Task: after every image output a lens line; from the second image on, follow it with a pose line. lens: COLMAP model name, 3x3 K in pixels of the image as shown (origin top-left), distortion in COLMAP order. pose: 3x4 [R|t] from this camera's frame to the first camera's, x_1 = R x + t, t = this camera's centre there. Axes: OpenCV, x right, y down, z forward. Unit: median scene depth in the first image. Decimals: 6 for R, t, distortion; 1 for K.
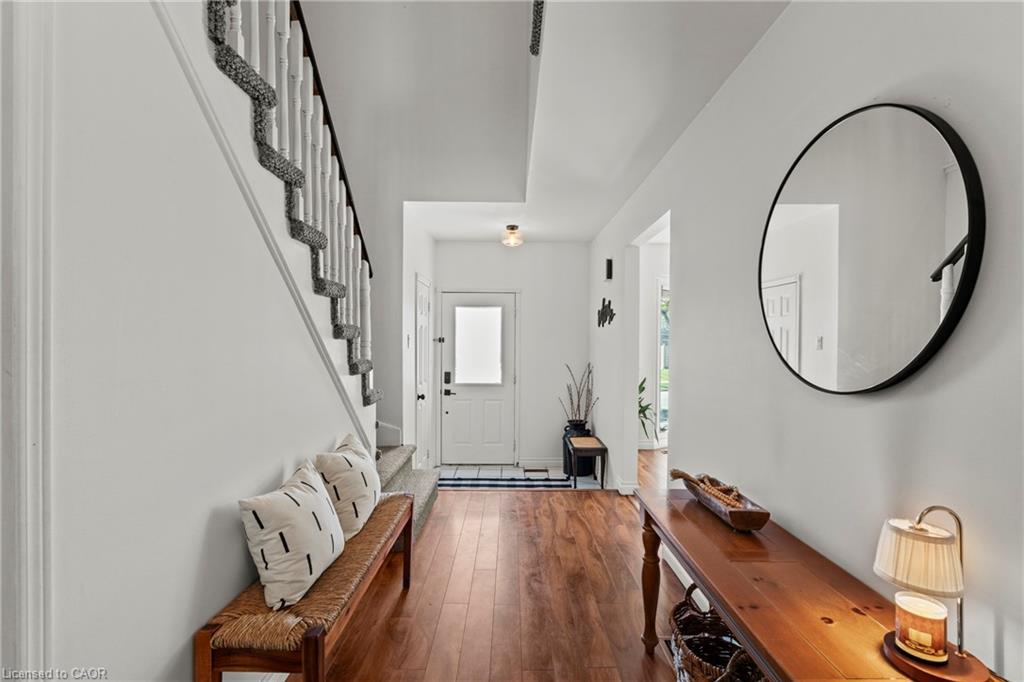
lens RADIAL K [[455.3, 0, 512.4], [0, 455.3, 339.6], [0, 0, 1]] dist [-0.008013, 0.001286]
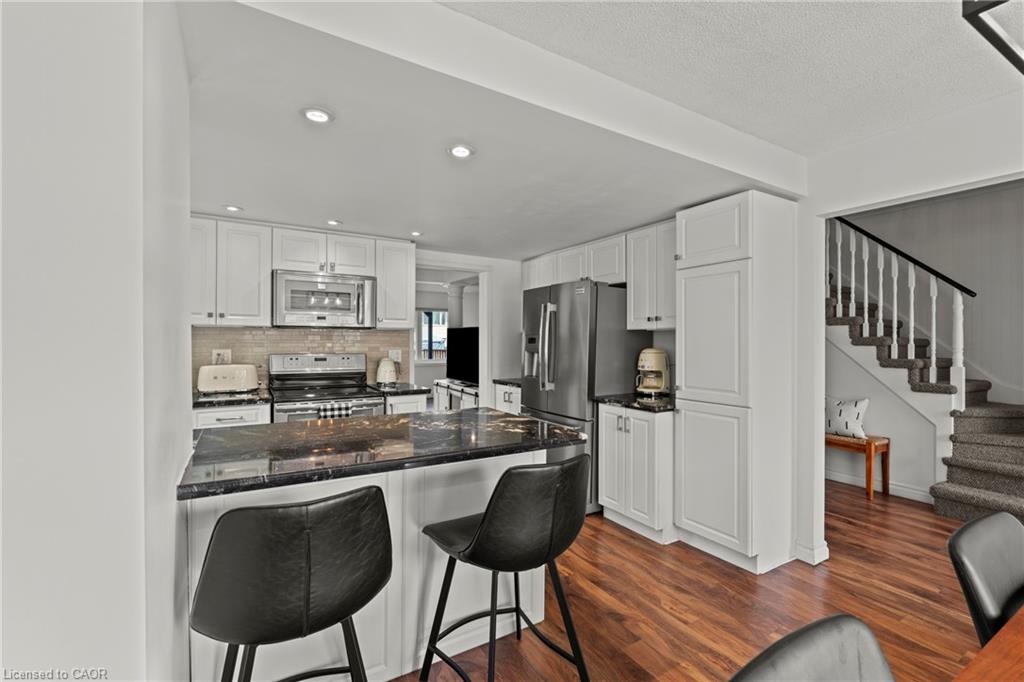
lens RADIAL K [[455.3, 0, 486.5], [0, 455.3, 340.5], [0, 0, 1]] dist [-0.008013, 0.001286]
pose [[-0.864787, -0.012615, -0.501980, 0.887566], [-0.013876, 0.999903, -0.001224, -0.002289], [0.501947, 0.005906, -0.864878, 0.871435]]
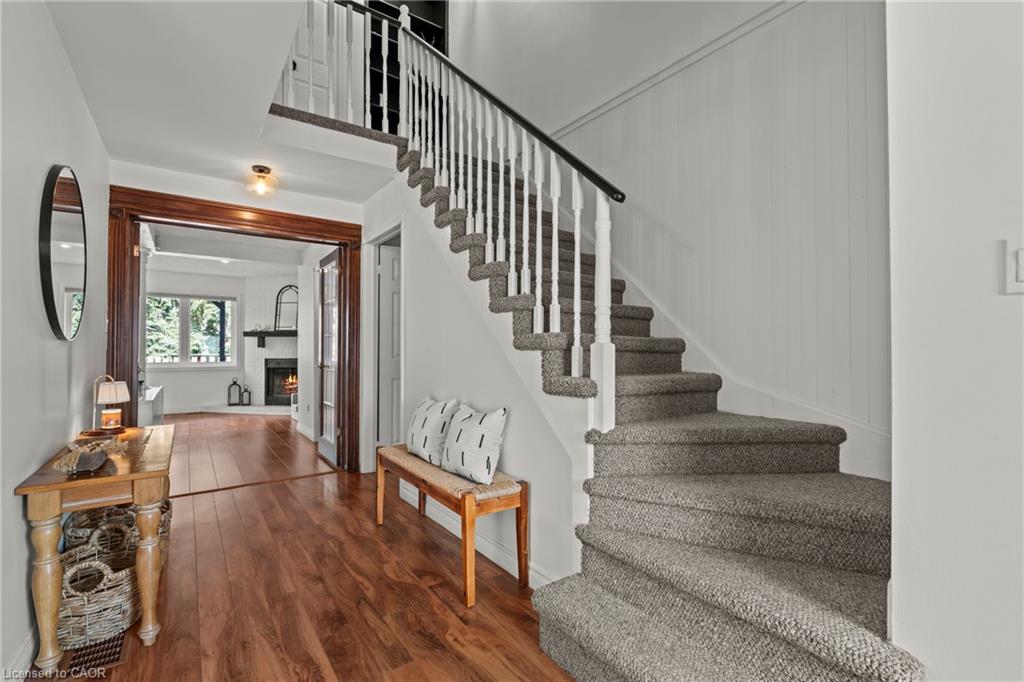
lens RADIAL K [[455.3, 0, 509.6], [0, 455.3, 346.7], [0, 0, 1]] dist [-0.008013, 0.001286]
pose [[-0.817683, -0.011909, -0.575546, 0.096361], [-0.009192, 0.999929, -0.007630, 0.036600], [0.575596, -0.000949, -0.817734, 0.881585]]
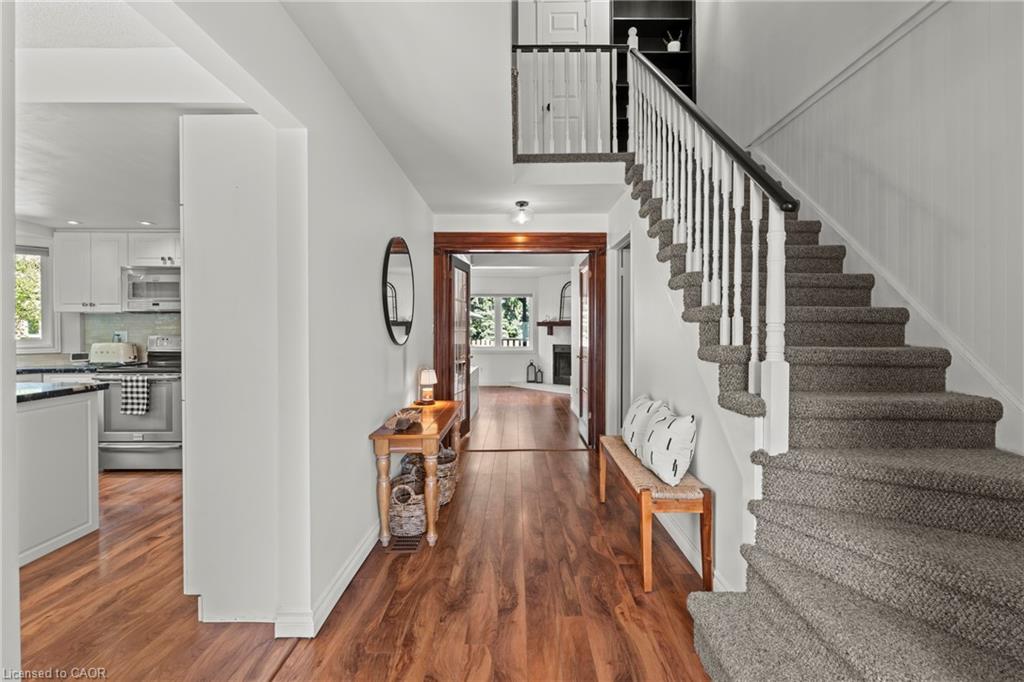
lens RADIAL K [[455.3, 0, 521.1], [0, 455.3, 335.4], [0, 0, 1]] dist [-0.008013, 0.001286]
pose [[-0.999966, -0.007549, -0.003197, 0.015001], [-0.007601, 0.999836, 0.016462, 0.004496], [0.003072, 0.016485, -0.999859, 0.977513]]
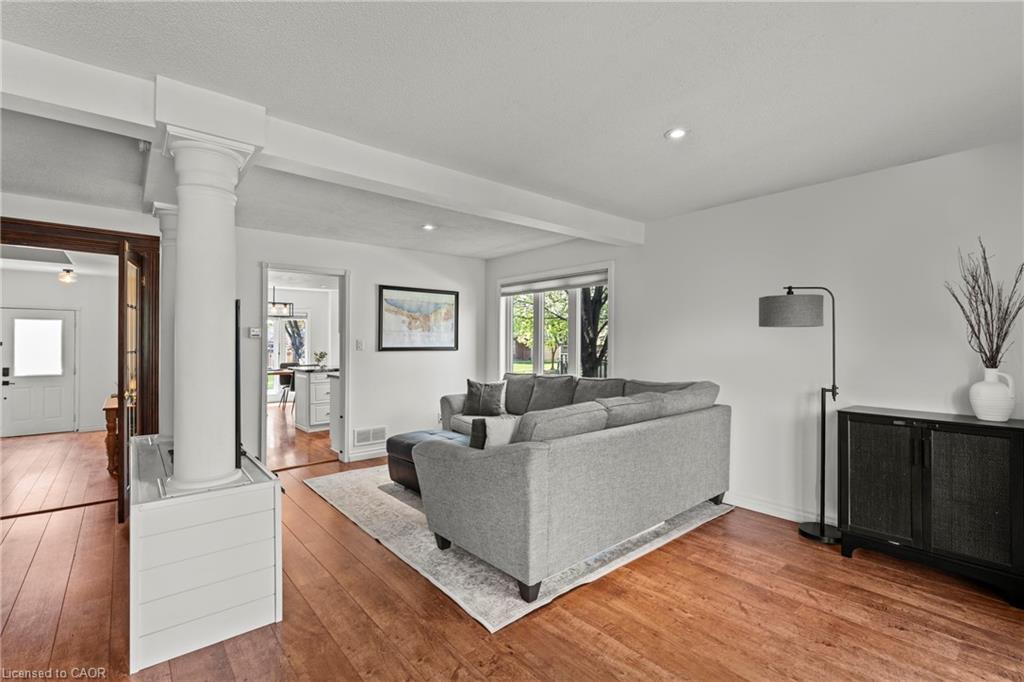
lens RADIAL K [[455.3, 0, 505.7], [0, 455.3, 345.7], [0, 0, 1]] dist [-0.008013, 0.001286]
pose [[0.765113, 0.000822, 0.643895, 0.125430], [0.000945, 0.999997, -0.002399, 0.012247], [-0.643895, 0.002444, 0.765110, -0.952281]]
